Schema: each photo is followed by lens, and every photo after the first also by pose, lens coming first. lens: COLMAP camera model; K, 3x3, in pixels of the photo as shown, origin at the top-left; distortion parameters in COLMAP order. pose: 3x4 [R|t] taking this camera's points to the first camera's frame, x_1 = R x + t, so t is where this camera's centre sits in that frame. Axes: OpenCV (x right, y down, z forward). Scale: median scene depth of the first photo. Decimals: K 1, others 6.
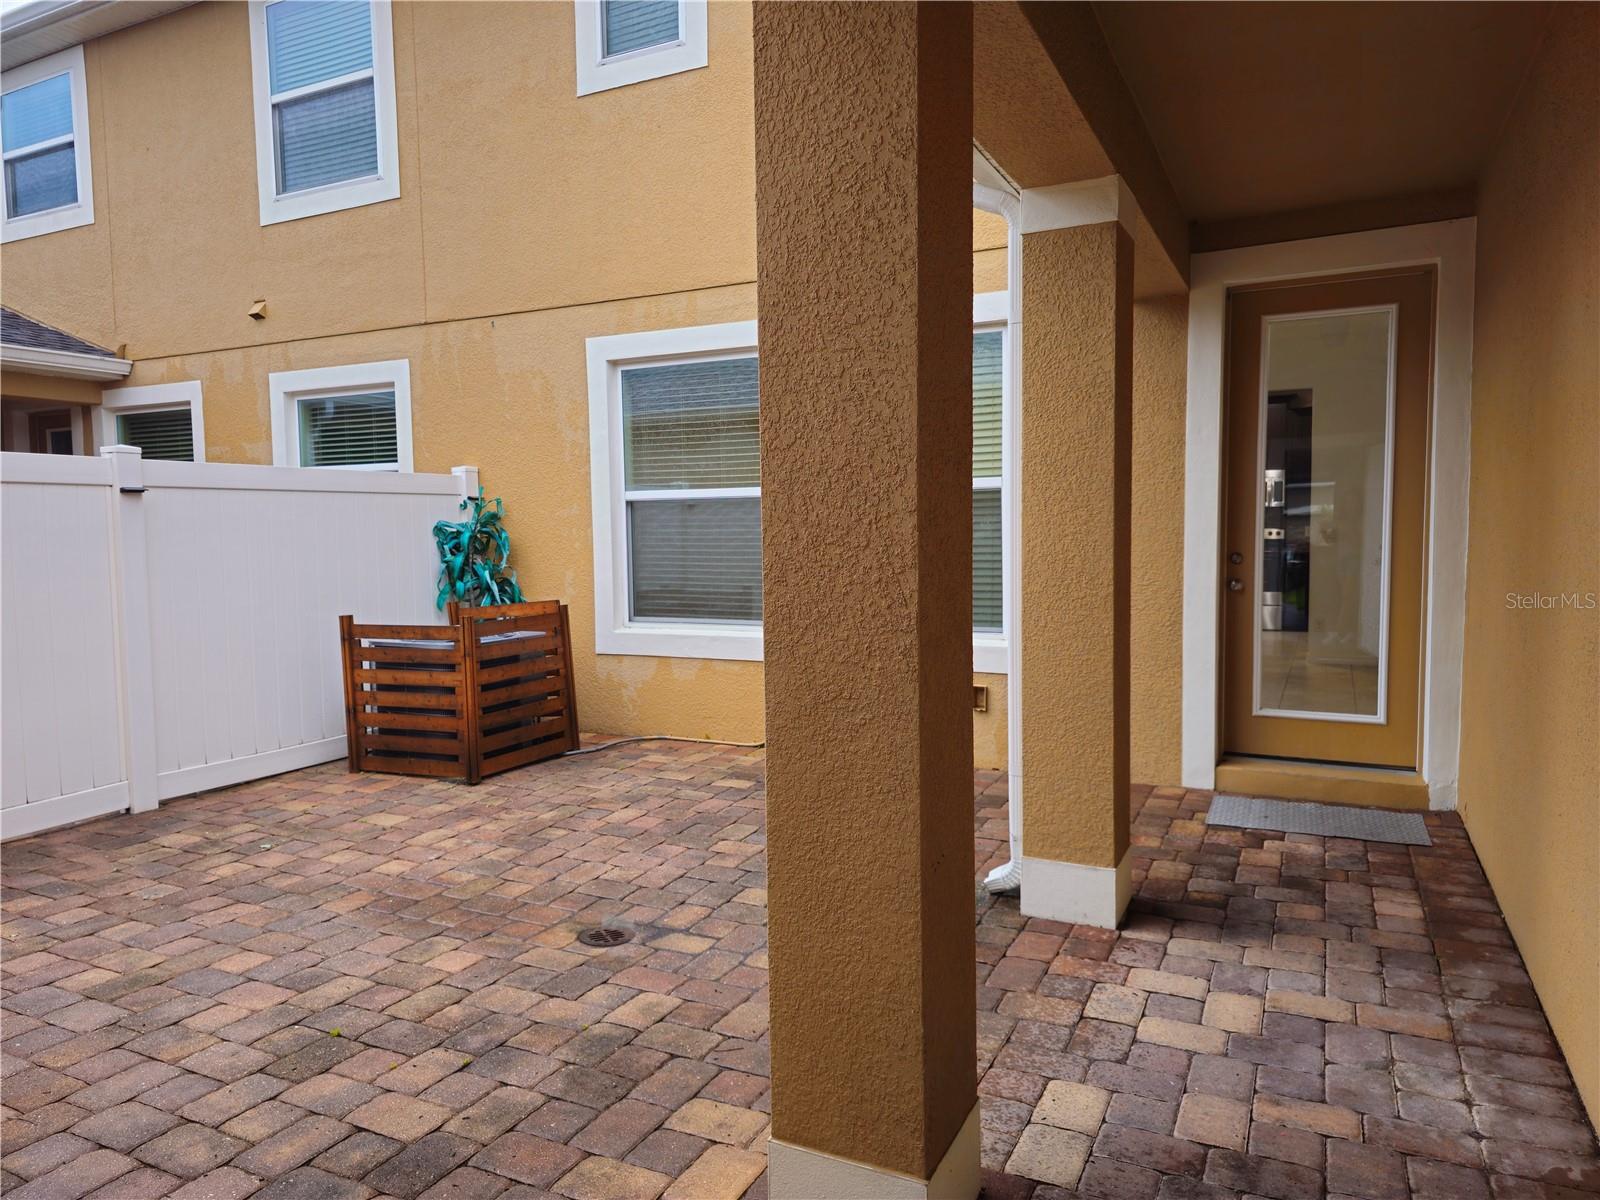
lens RADIAL K [[1069.5, 0, 798.8], [0, 1069.5, 603.3], [0, 0, 1]] dist [0.004985, -0.001150]
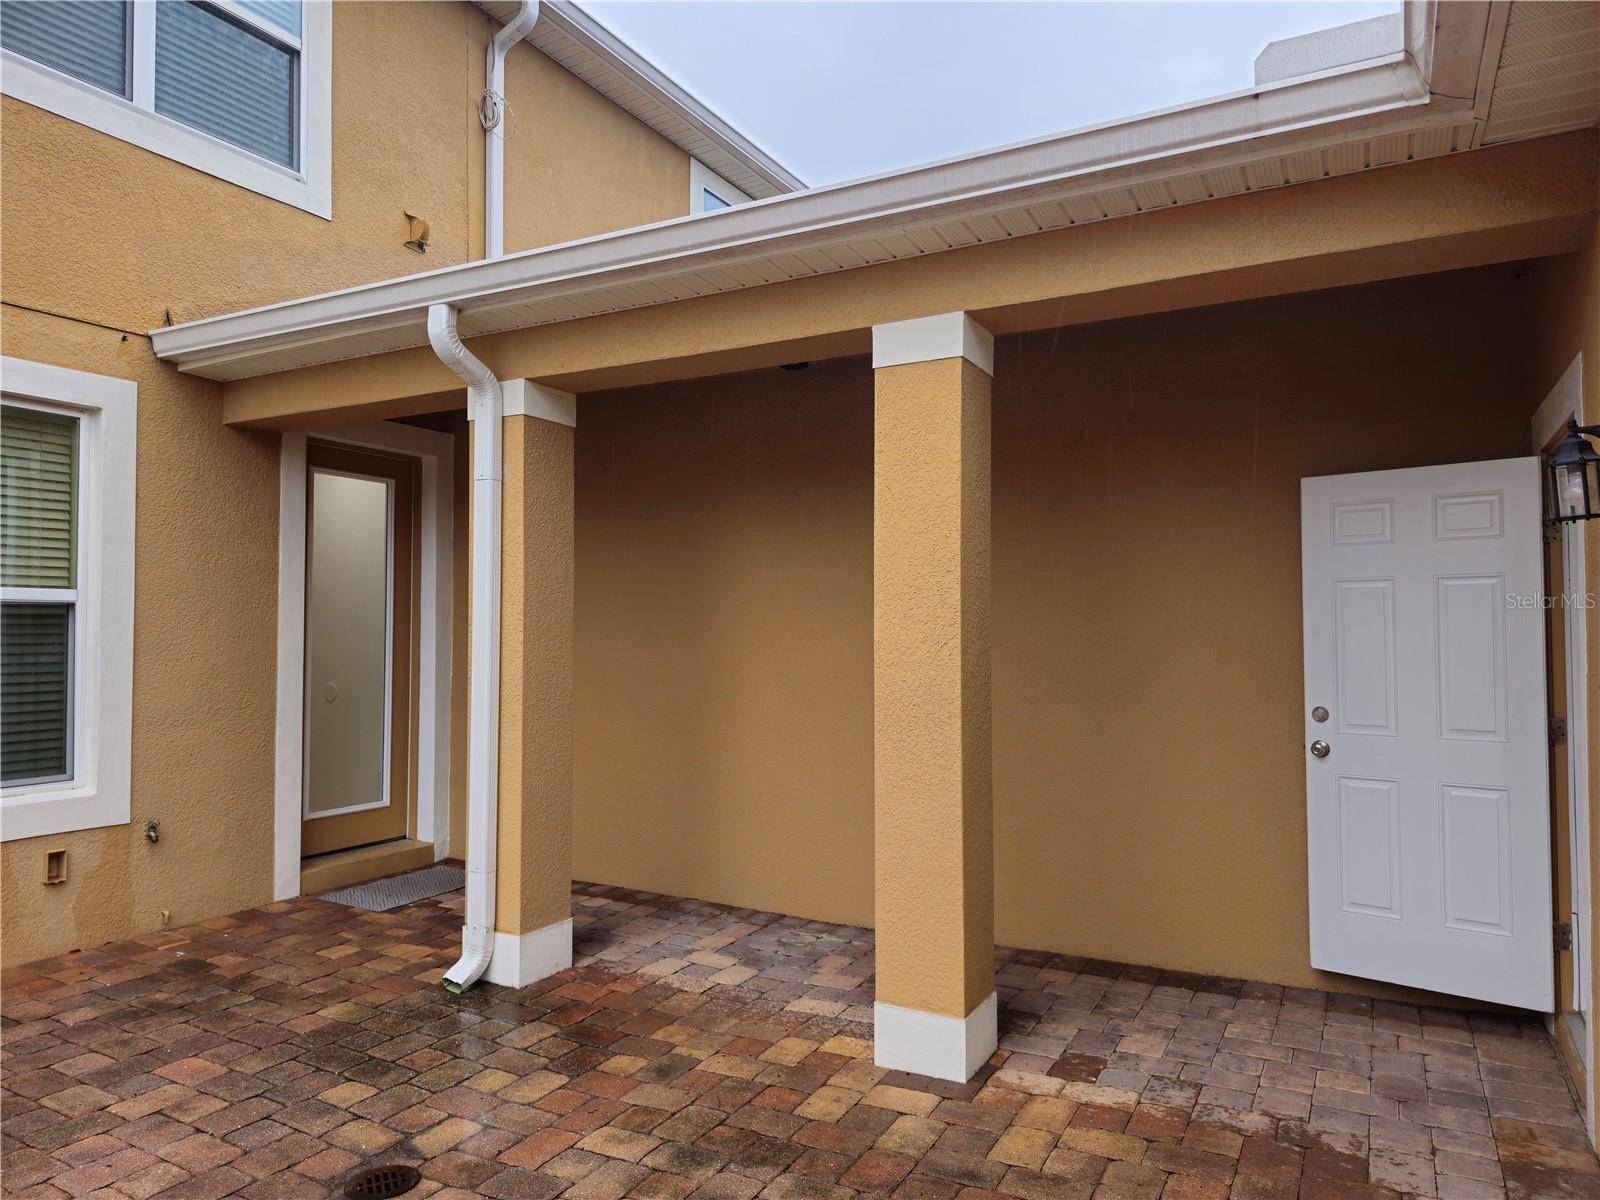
lens RADIAL K [[1069.5, 0, 798.6], [0, 1069.5, 600.8], [0, 0, 1]] dist [0.004985, -0.001150]
pose [[0.035037, 0.036550, 0.998717, -1.074215], [0.071775, 0.996658, -0.038993, -0.066202], [-0.996805, 0.073049, 0.032297, 0.714849]]
